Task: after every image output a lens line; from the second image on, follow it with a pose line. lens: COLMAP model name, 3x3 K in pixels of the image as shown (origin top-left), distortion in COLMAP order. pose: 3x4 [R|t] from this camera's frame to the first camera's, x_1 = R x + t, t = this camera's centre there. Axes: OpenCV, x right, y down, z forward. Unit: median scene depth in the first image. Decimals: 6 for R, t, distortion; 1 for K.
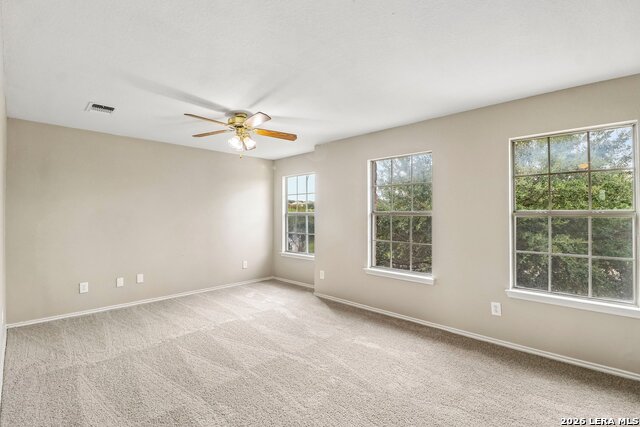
lens RADIAL K [[297.5, 0, 319.3], [0, 297.5, 214.4], [0, 0, 1]] dist [-0.003686, -0.003202]
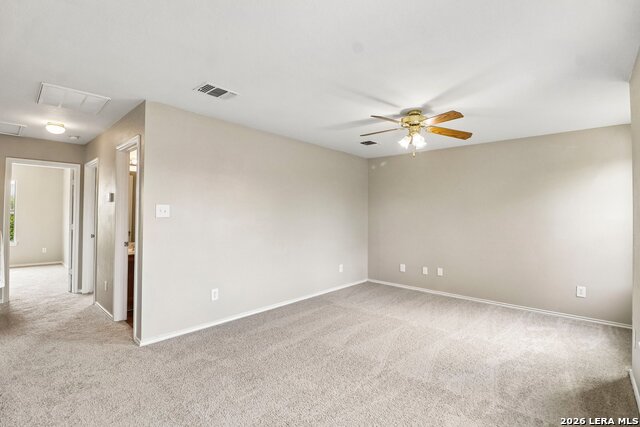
lens RADIAL K [[297.5, 0, 303.4], [0, 297.5, 209.4], [0, 0, 1]] dist [-0.003686, -0.003202]
pose [[0.000401, -0.019316, -0.999813, 0.684480], [-0.007378, 0.999786, -0.019318, 0.005907], [0.999973, 0.007384, 0.000259, 0.623976]]
